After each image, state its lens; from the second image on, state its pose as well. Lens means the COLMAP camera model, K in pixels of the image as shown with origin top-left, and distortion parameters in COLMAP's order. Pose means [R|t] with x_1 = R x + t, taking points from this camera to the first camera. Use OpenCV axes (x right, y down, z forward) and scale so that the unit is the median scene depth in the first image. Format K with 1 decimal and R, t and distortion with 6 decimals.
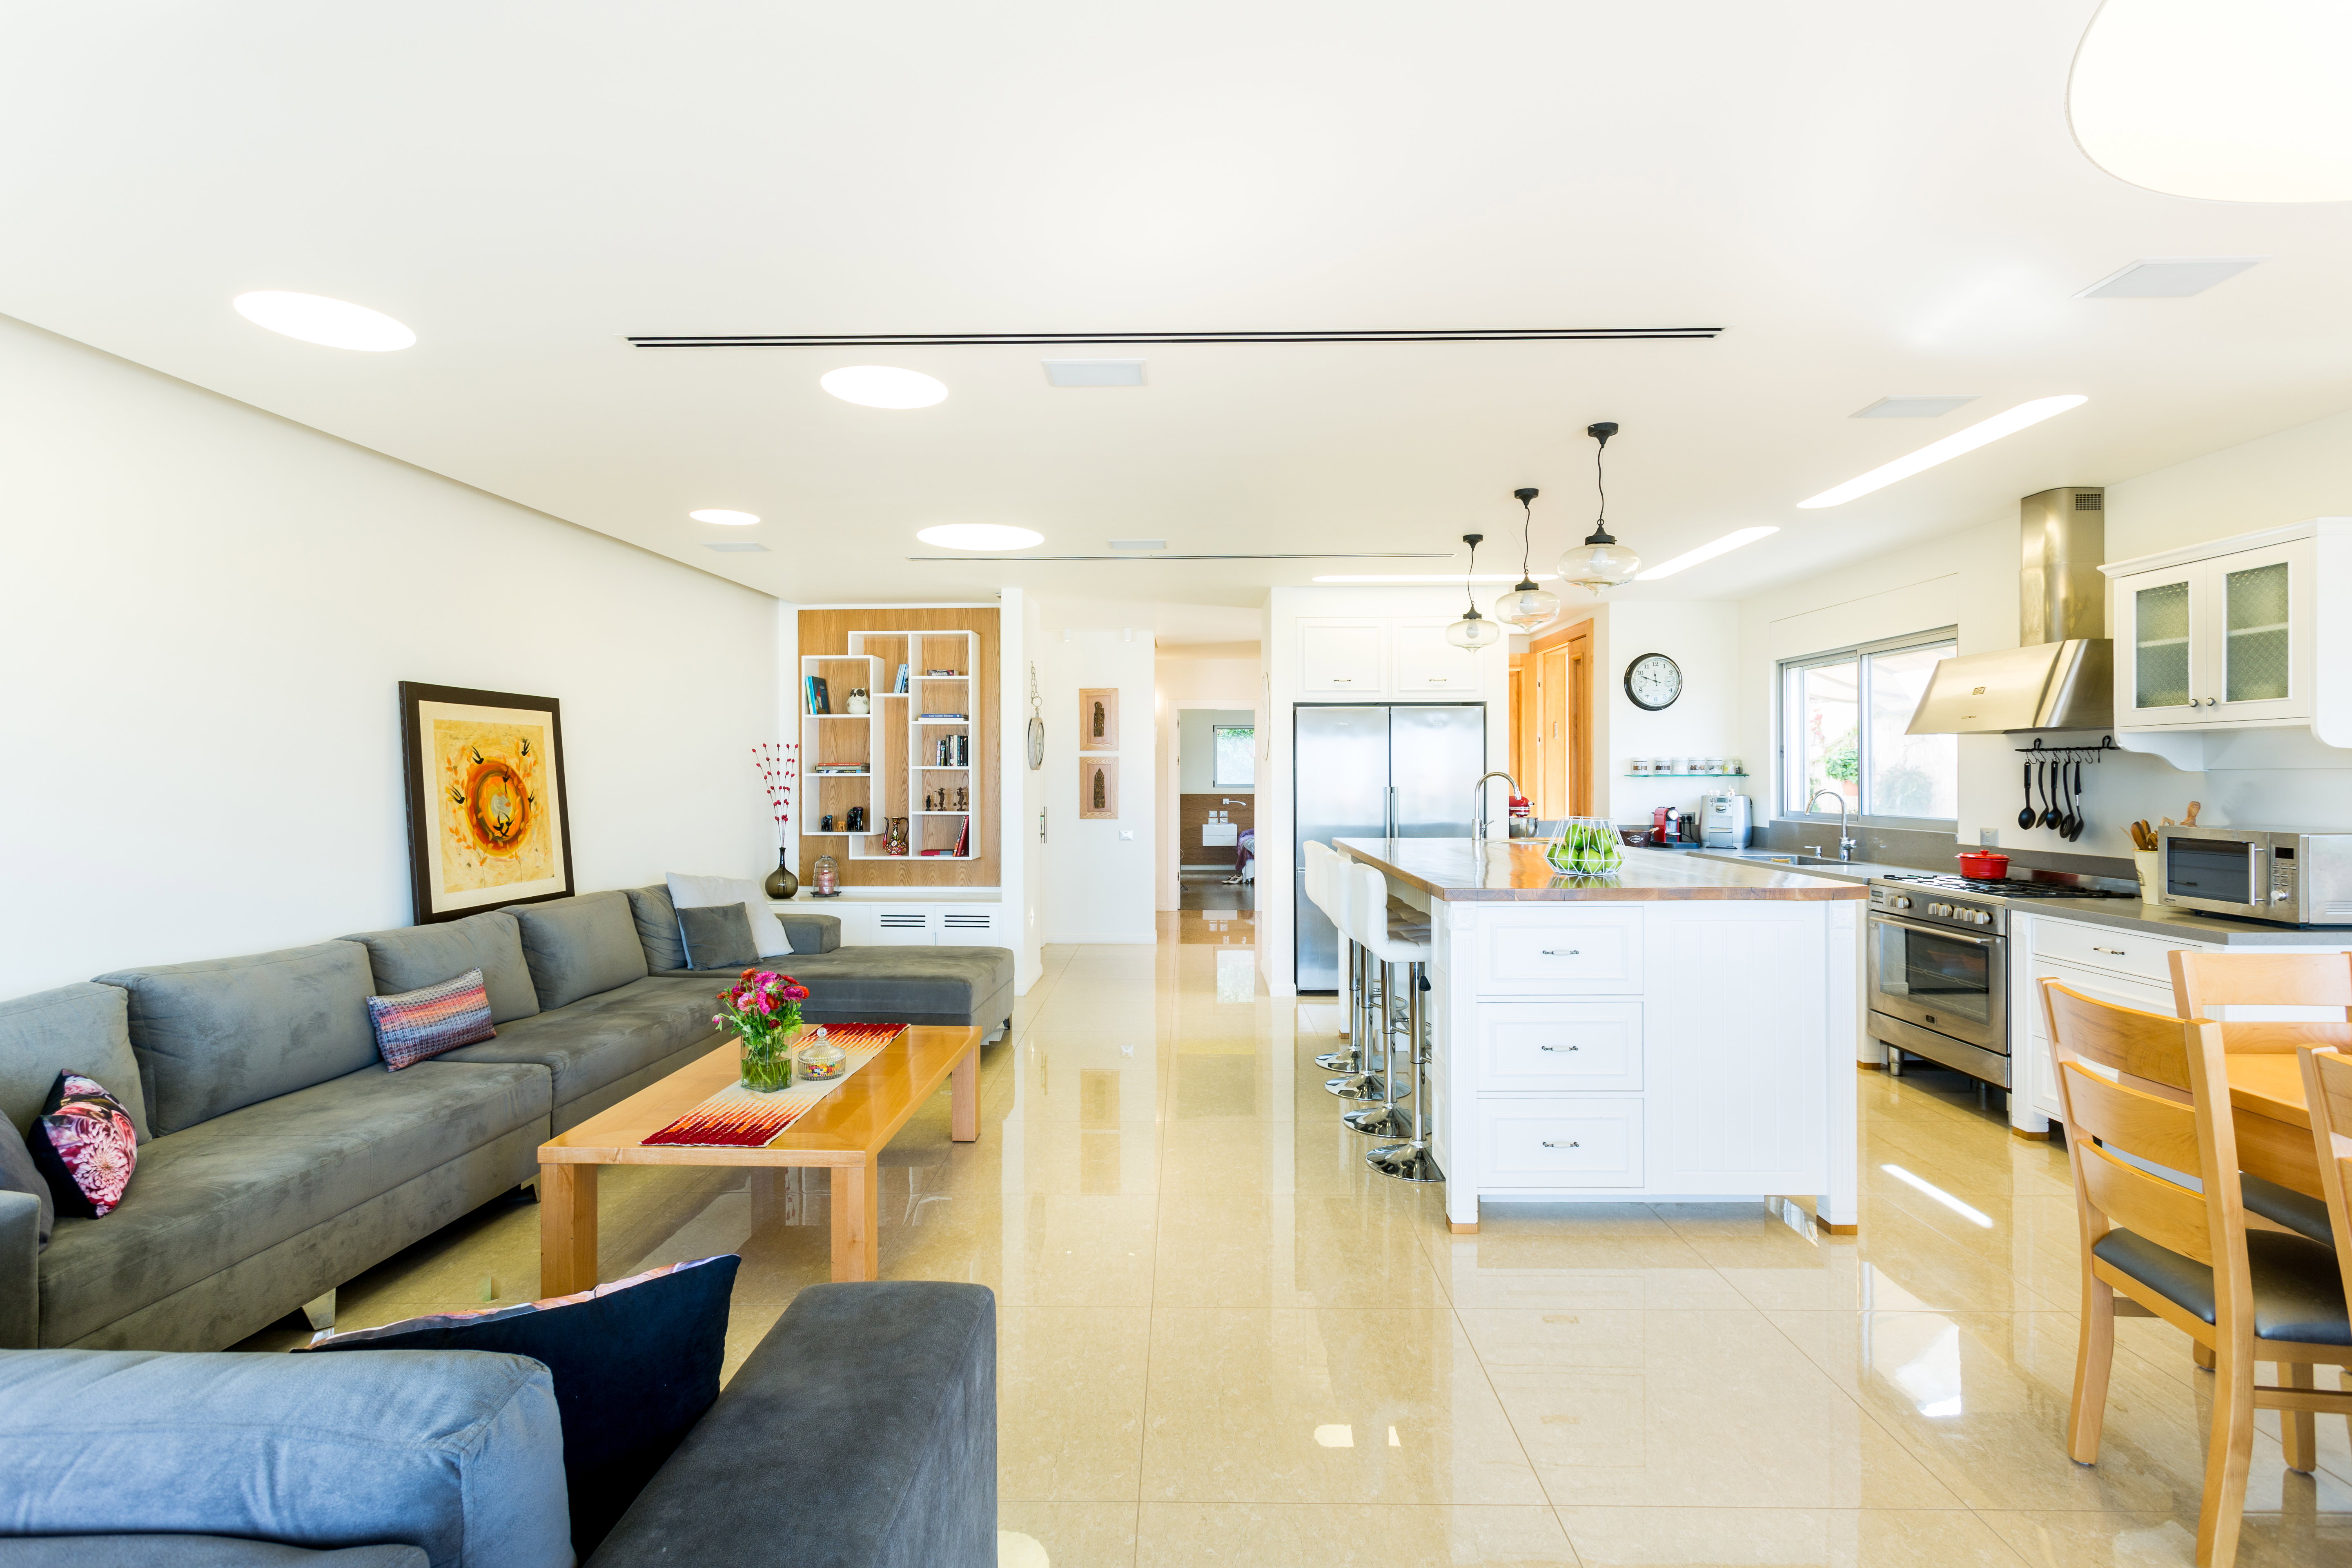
lens RADIAL K [[1212.2, 0, 1170.5], [0, 1212.2, 782.1], [0, 0, 1]] dist [-0.003896, 0.000665]
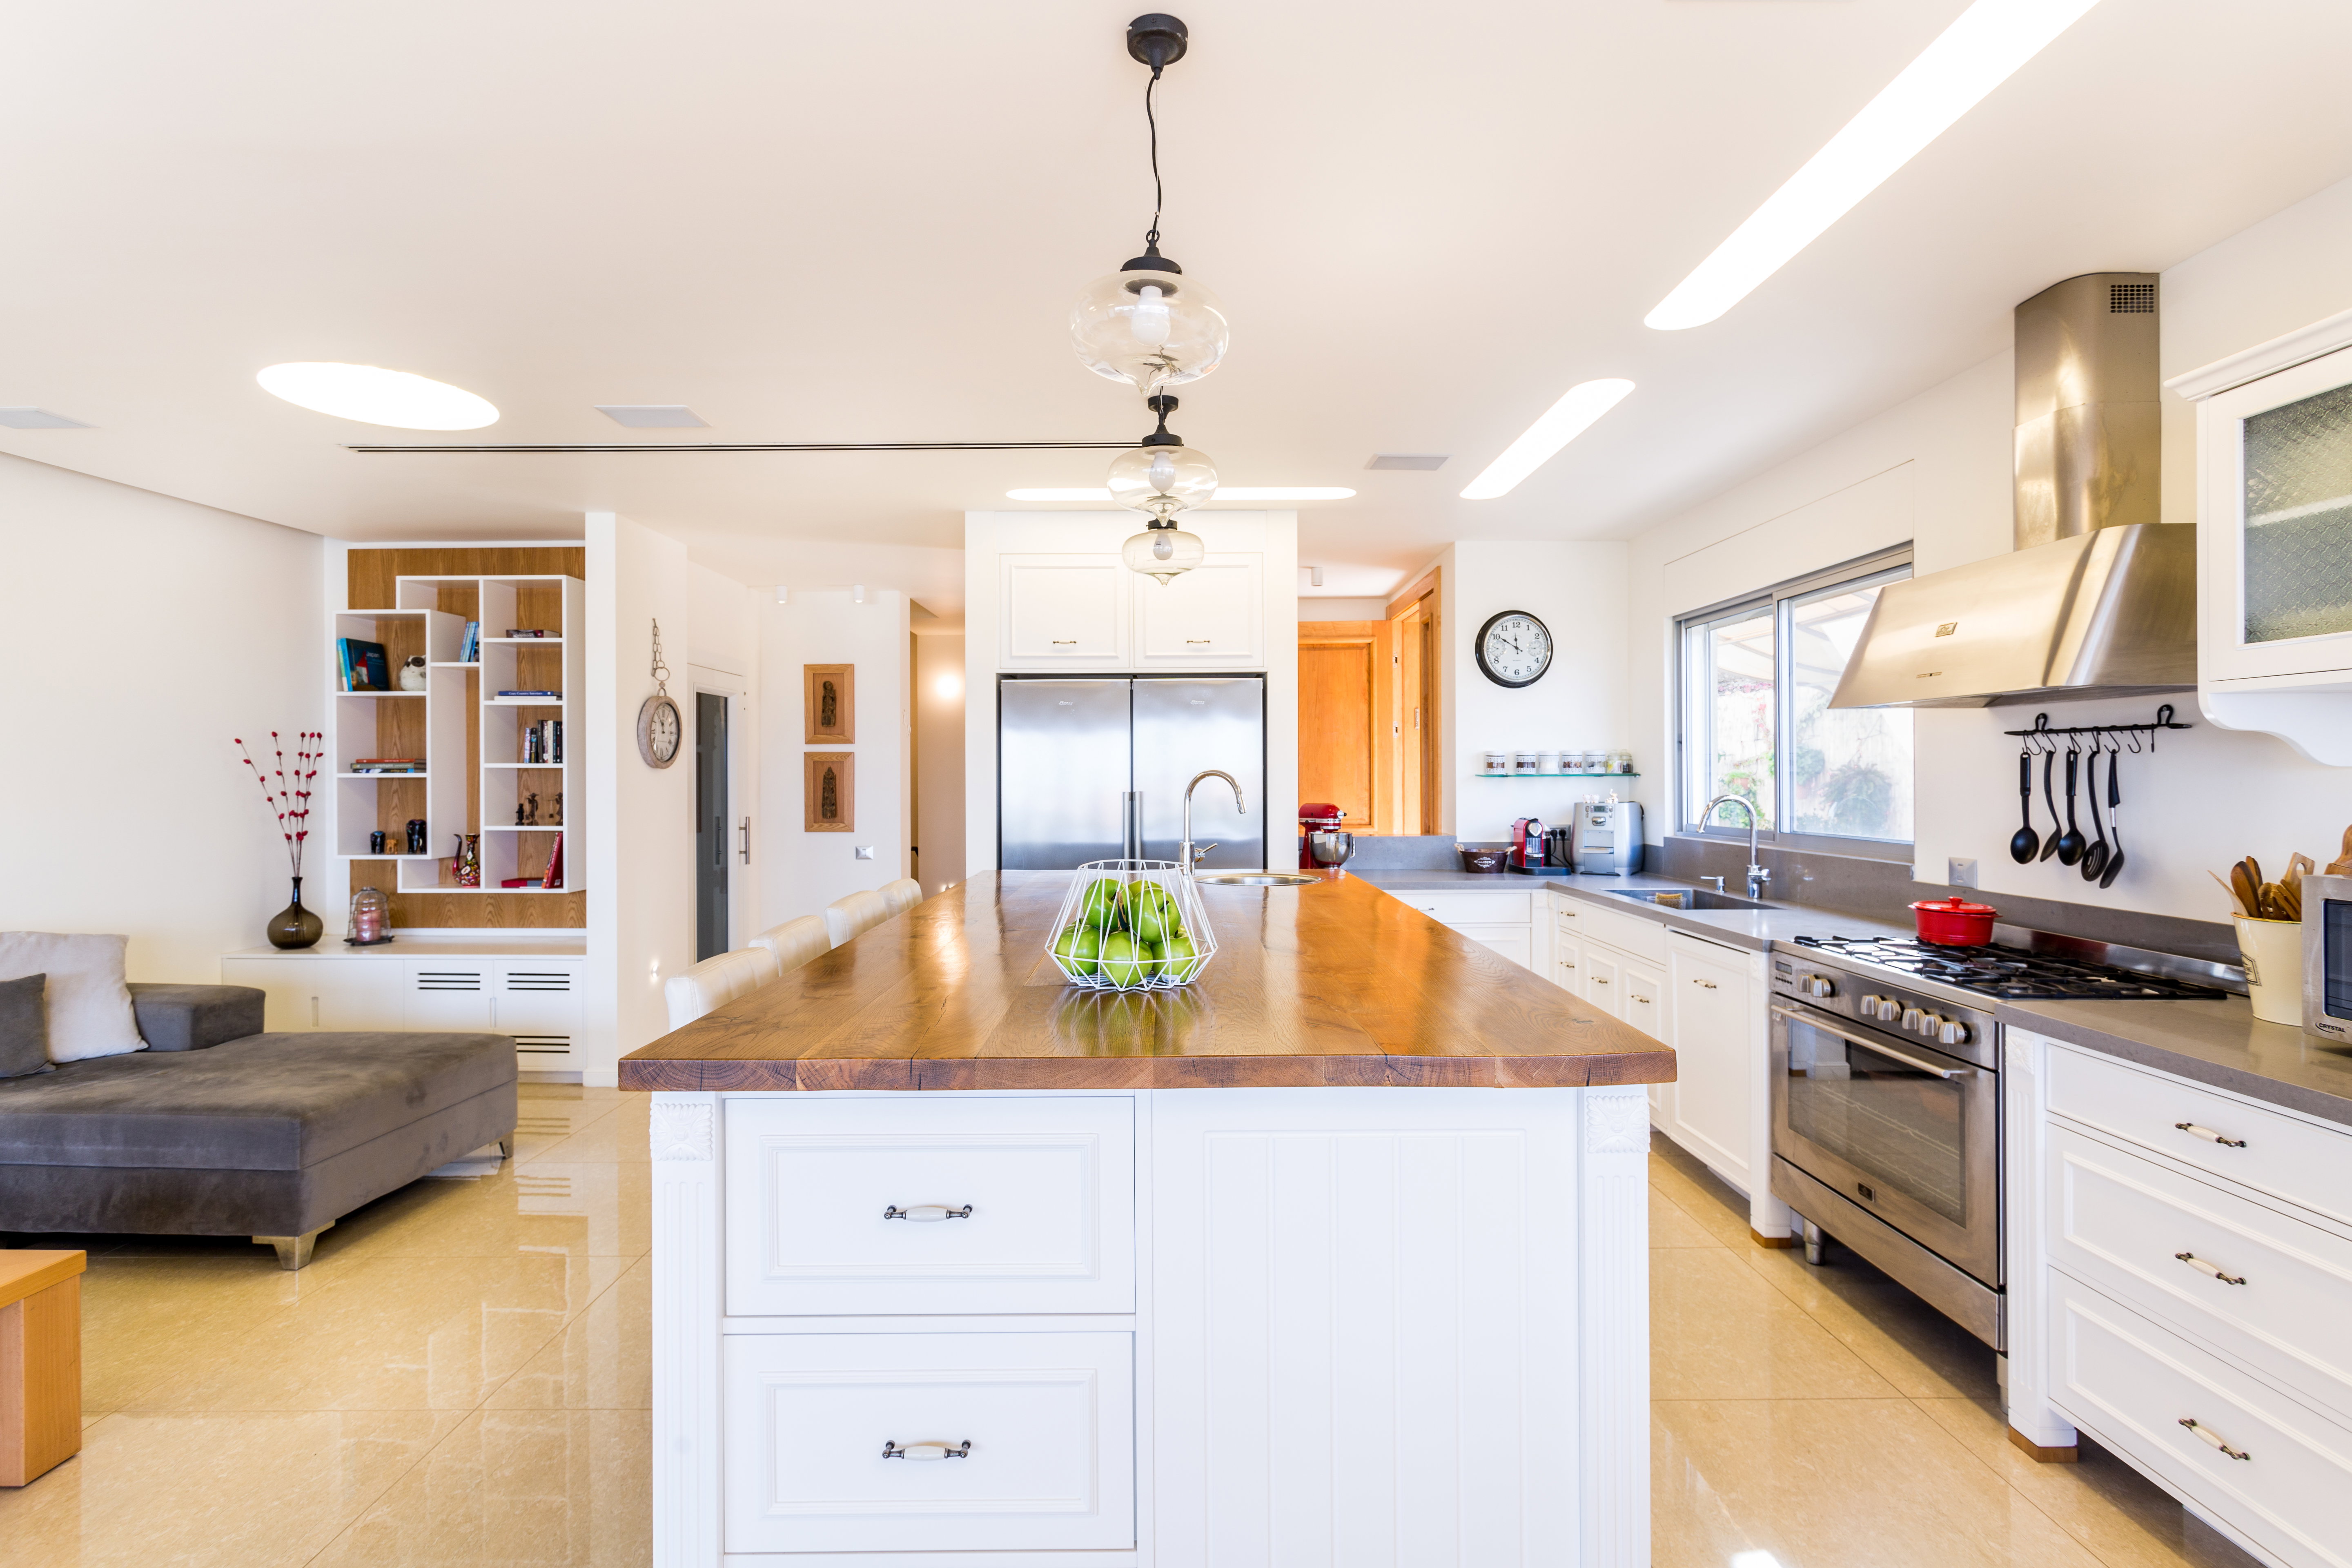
lens RADIAL K [[1212.2, 0, 1180.3], [0, 1212.2, 779.6], [0, 0, 1]] dist [-0.003896, 0.000665]
pose [[0.999682, -0.000702, 0.025199, 0.209746], [0.000768, 0.999996, -0.002604, -0.001226], [-0.025198, 0.002623, 0.999679, 0.314402]]
